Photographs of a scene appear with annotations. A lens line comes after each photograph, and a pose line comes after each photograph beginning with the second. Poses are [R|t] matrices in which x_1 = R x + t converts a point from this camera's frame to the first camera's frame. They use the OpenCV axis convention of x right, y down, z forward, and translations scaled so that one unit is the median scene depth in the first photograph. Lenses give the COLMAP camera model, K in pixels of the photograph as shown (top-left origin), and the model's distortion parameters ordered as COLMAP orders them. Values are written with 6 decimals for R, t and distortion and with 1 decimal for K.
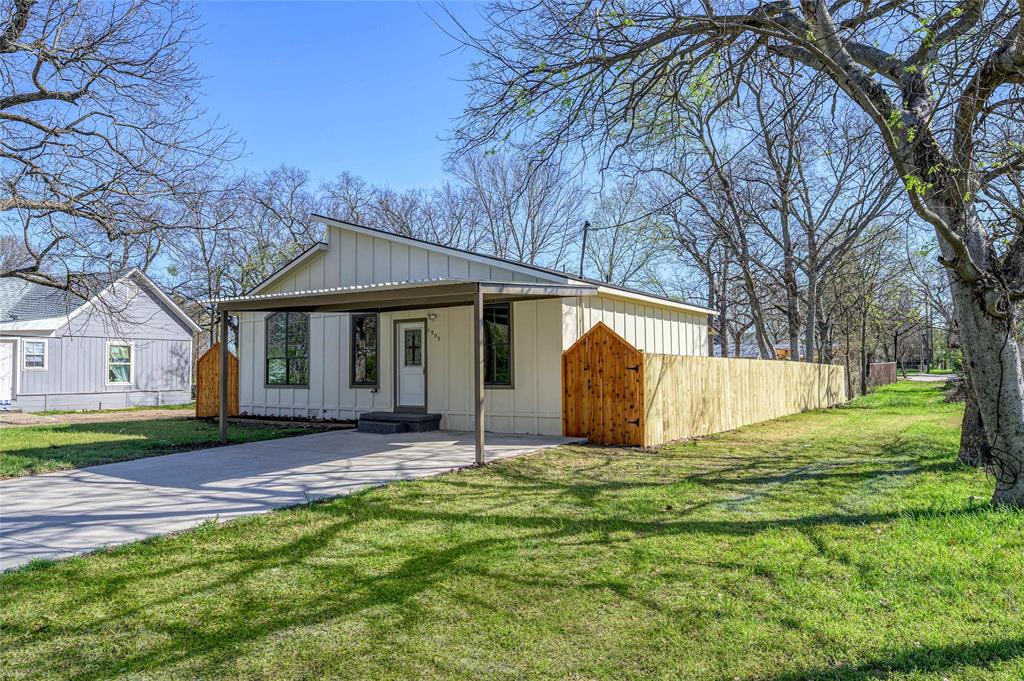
lens RADIAL K [[456.9, 0, 518.2], [0, 456.9, 341.3], [0, 0, 1]] dist [0.000465, 0.000553]
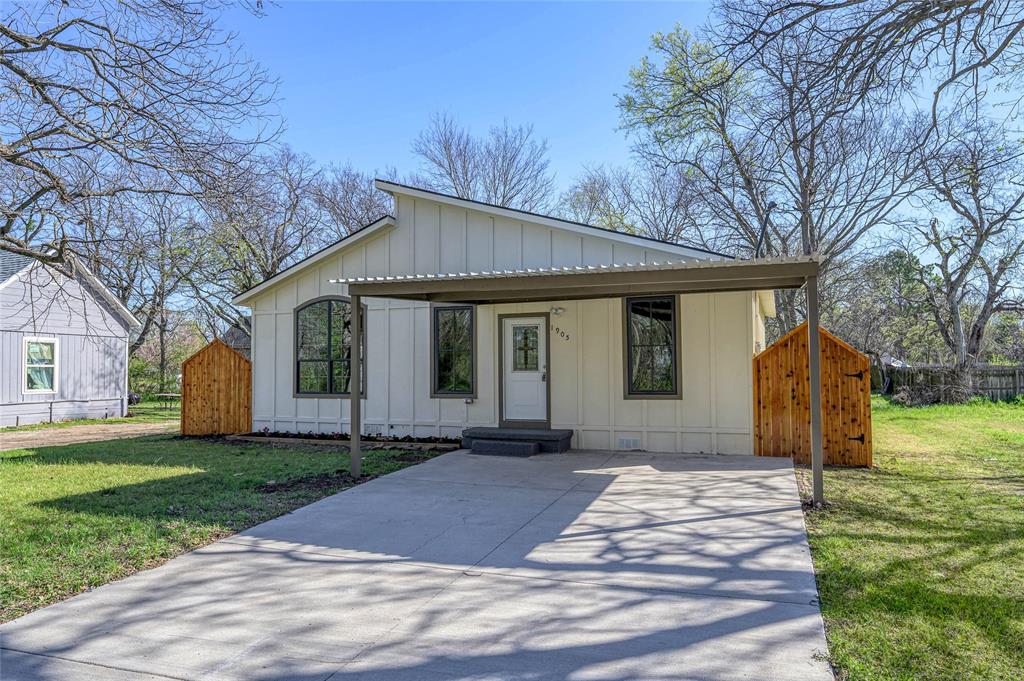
lens RADIAL K [[477.8, 0, 519.7], [0, 477.8, 344.9], [0, 0, 1]] dist [0.001286, -0.000459]
pose [[0.989008, 0.010113, 0.147516, -0.362384], [-0.010585, 0.999941, 0.002421, 0.005403], [-0.147483, -0.003956, 0.989057, 0.154315]]
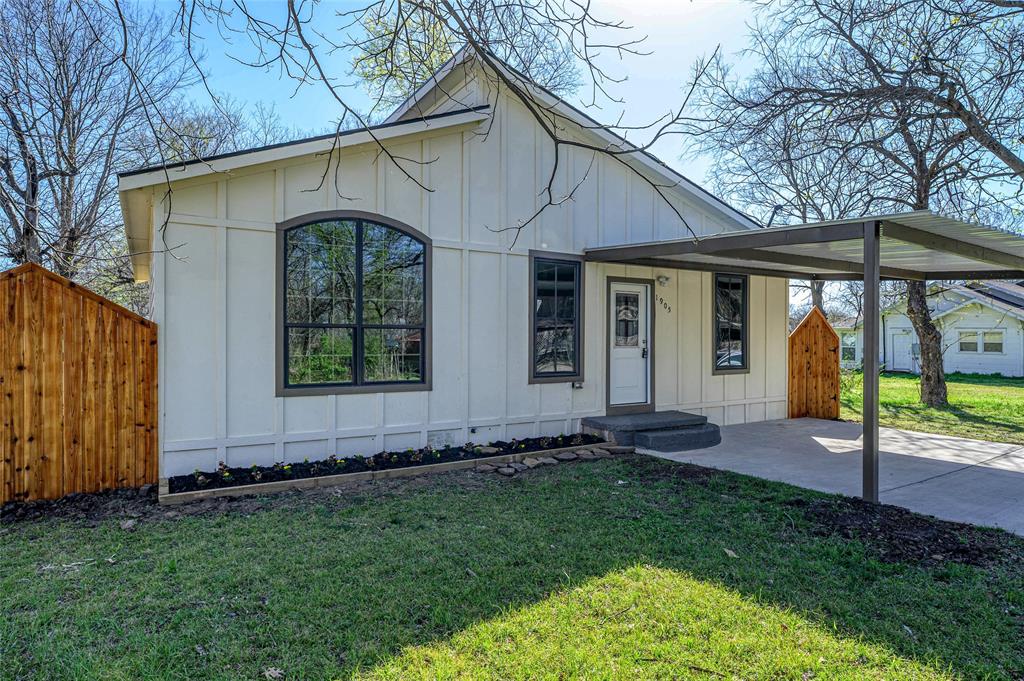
lens RADIAL K [[845.4, 0, 512.0], [0, 845.4, 340.5], [0, 0, 1]] dist [0.001365, -0.000764]
pose [[0.418623, 0.017796, 0.907986, -1.436861], [-0.048011, 0.998844, 0.002558, 0.049352], [-0.906890, -0.044665, 0.418994, 0.615926]]
